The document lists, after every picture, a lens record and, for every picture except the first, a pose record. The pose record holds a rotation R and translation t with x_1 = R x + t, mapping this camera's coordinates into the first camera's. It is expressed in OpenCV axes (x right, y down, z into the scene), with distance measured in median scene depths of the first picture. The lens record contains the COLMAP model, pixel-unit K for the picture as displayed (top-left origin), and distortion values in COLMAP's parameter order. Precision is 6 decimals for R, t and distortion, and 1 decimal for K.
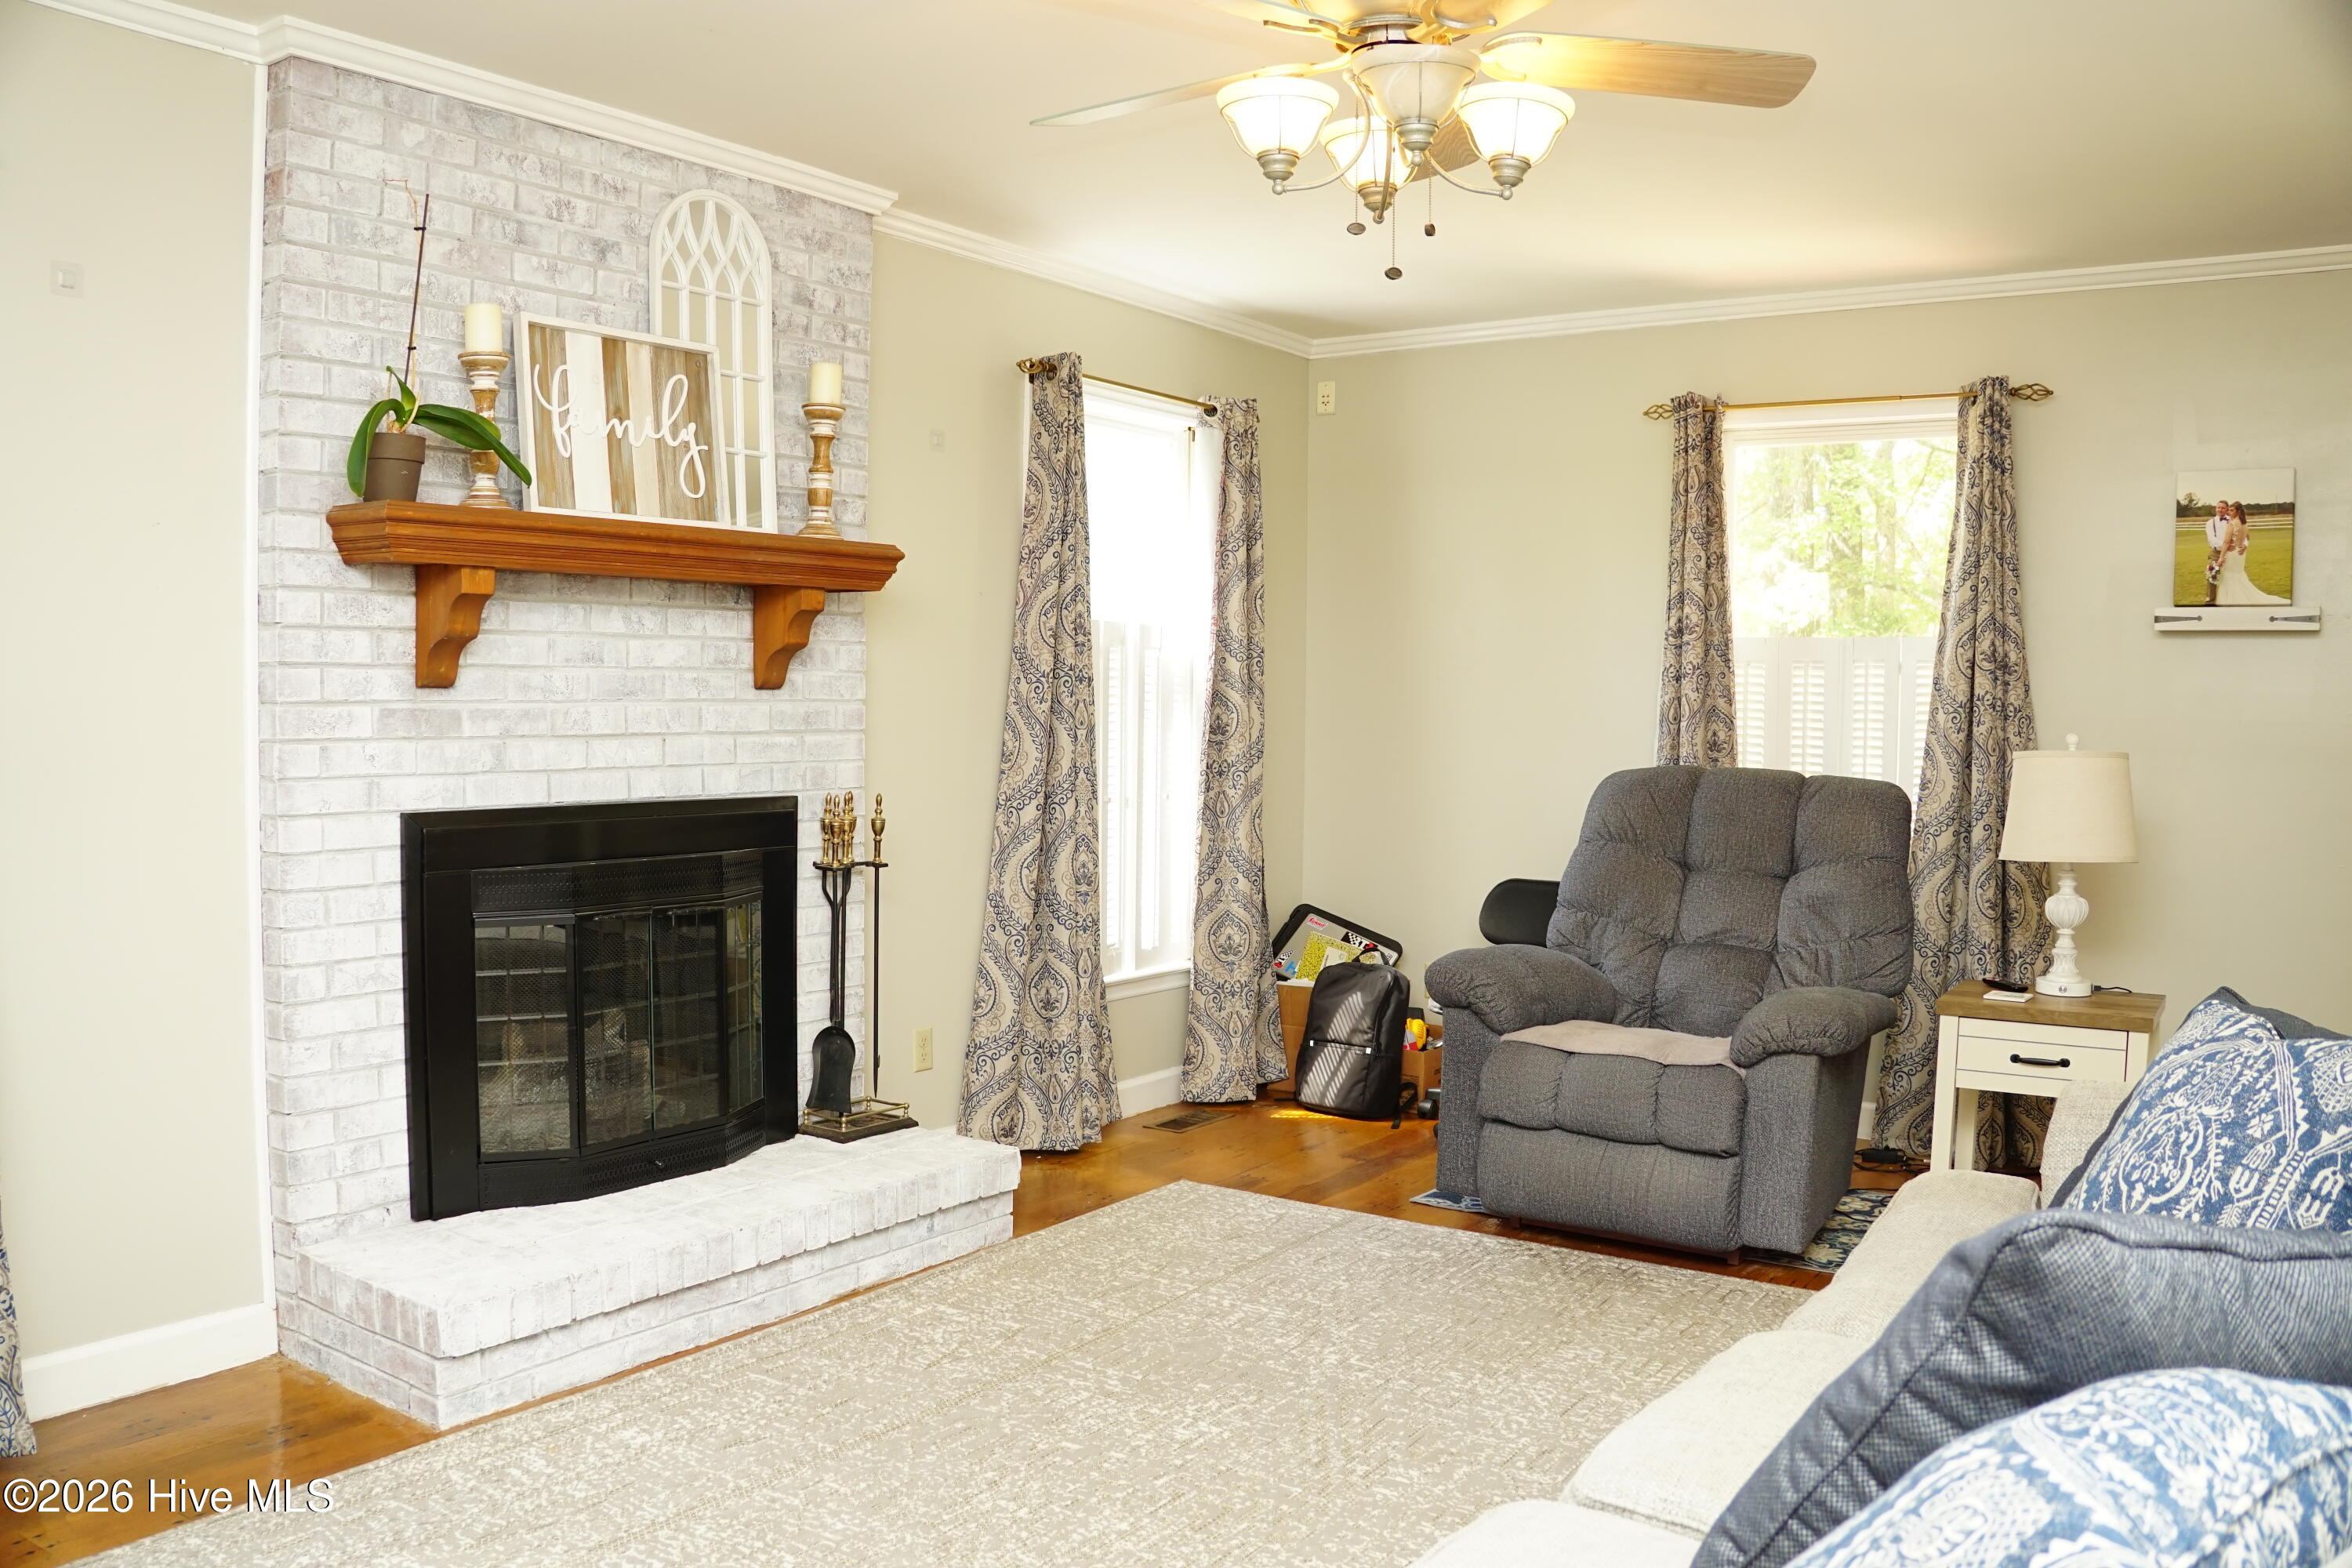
lens RADIAL K [[1856.7, 0, 1150.4], [0, 1856.7, 784.6], [0, 0, 1]] dist [-0.204600, 0.114754]
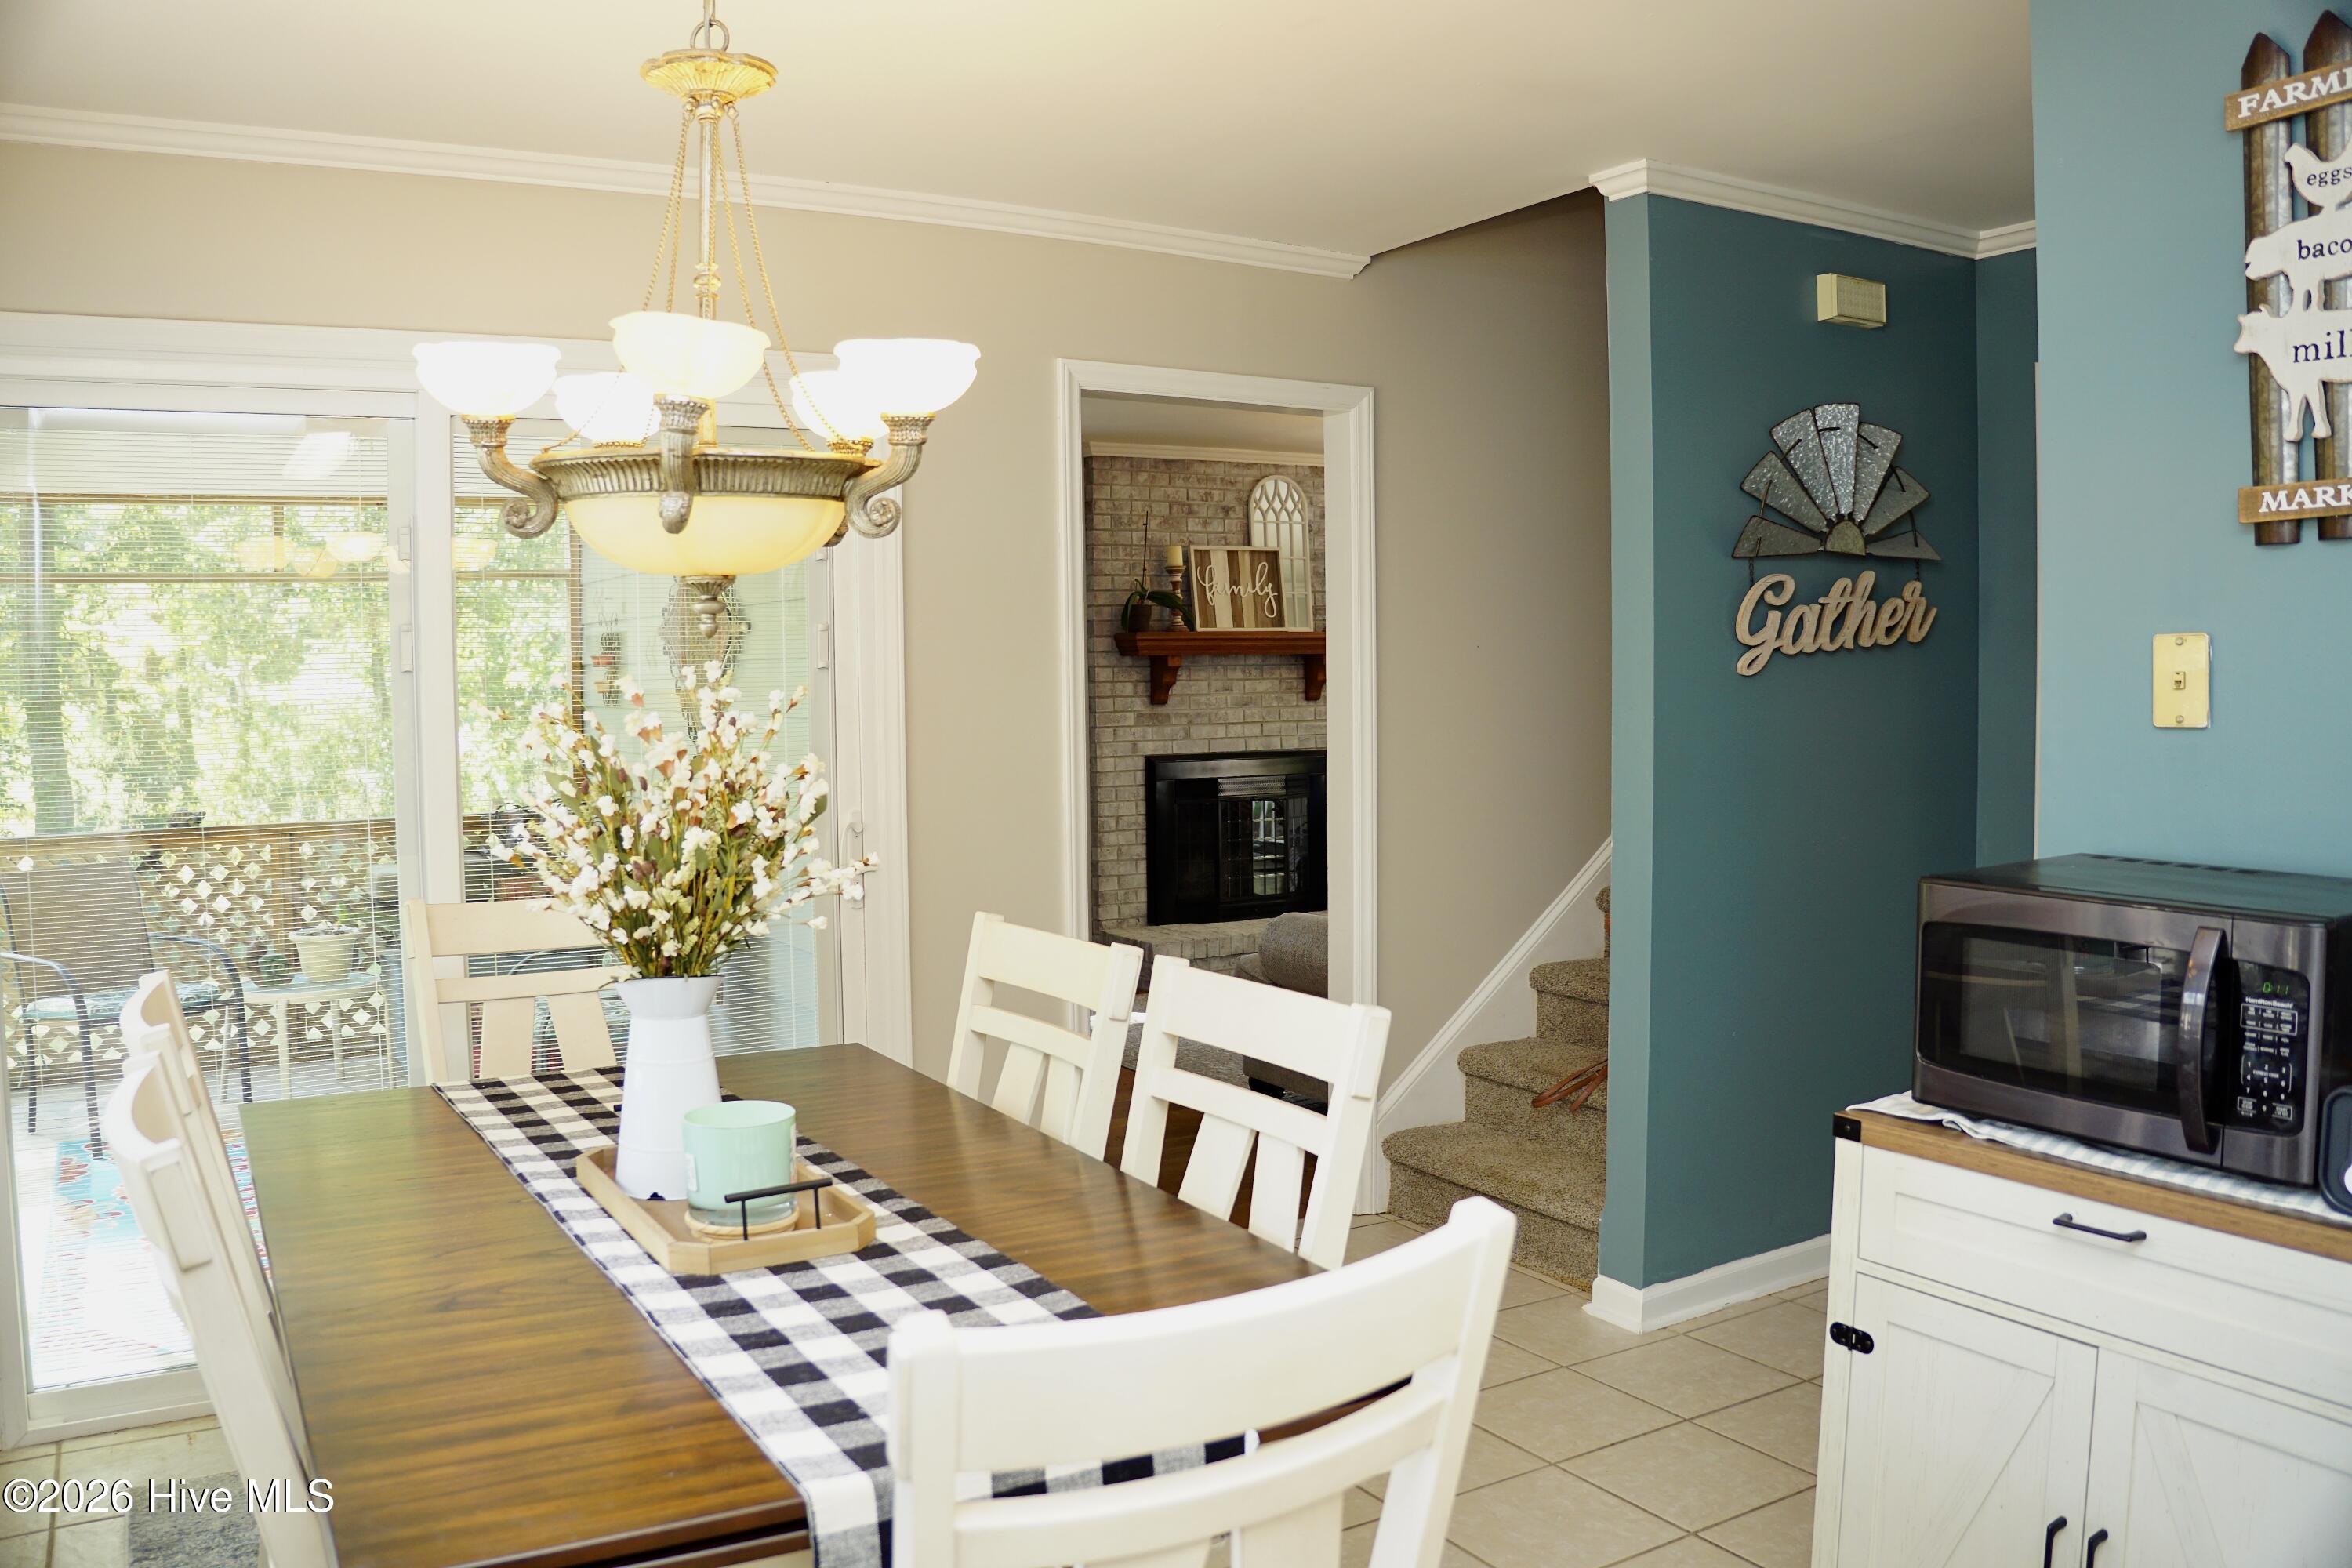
lens RADIAL K [[1856.7, 0, 1150.4], [0, 1856.7, 784.6], [0, 0, 1]] dist [-0.204600, 0.114754]
pose [[0.910230, 0.000965, -0.414103, 0.584209], [0.004917, 0.999902, 0.013138, 0.019691], [0.414075, -0.013995, 0.910135, -1.194068]]
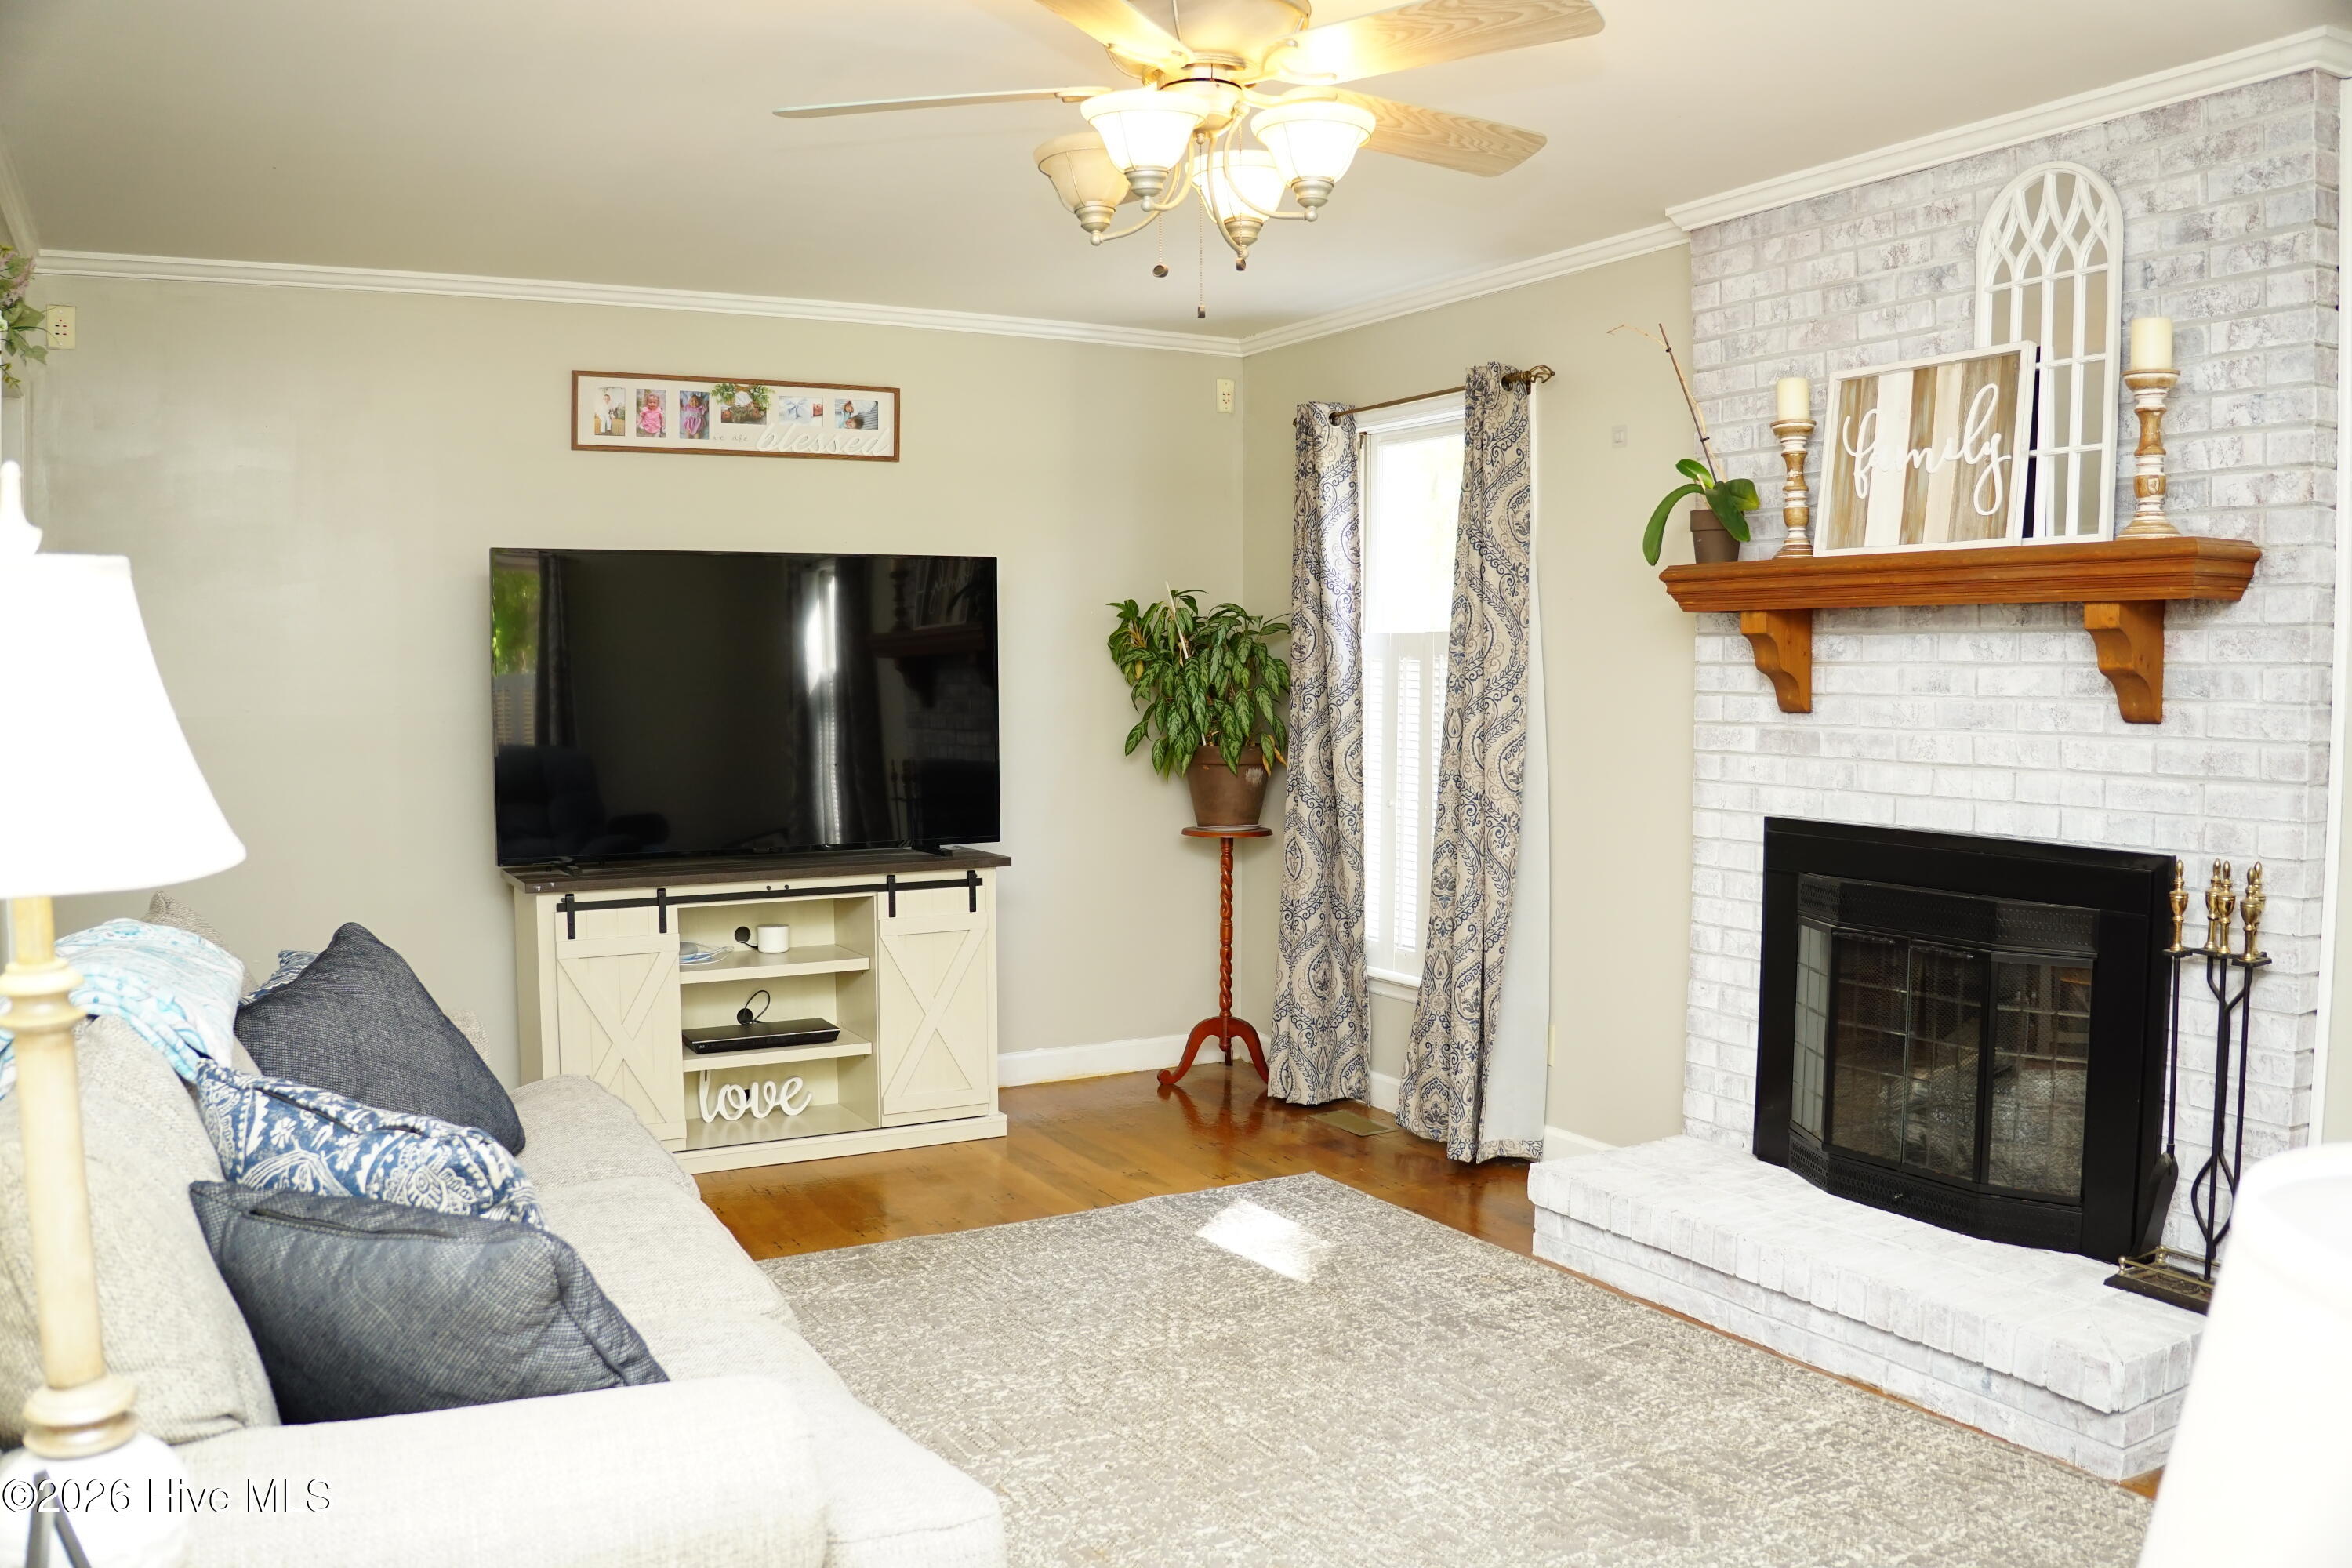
lens RADIAL K [[1856.7, 0, 1150.4], [0, 1856.7, 784.6], [0, 0, 1]] dist [-0.204600, 0.114754]
pose [[-0.430376, 0.046407, -0.901456, 0.786915], [-0.046255, 0.996232, 0.073369, -0.069322], [0.901464, 0.073273, -0.426608, 1.050420]]
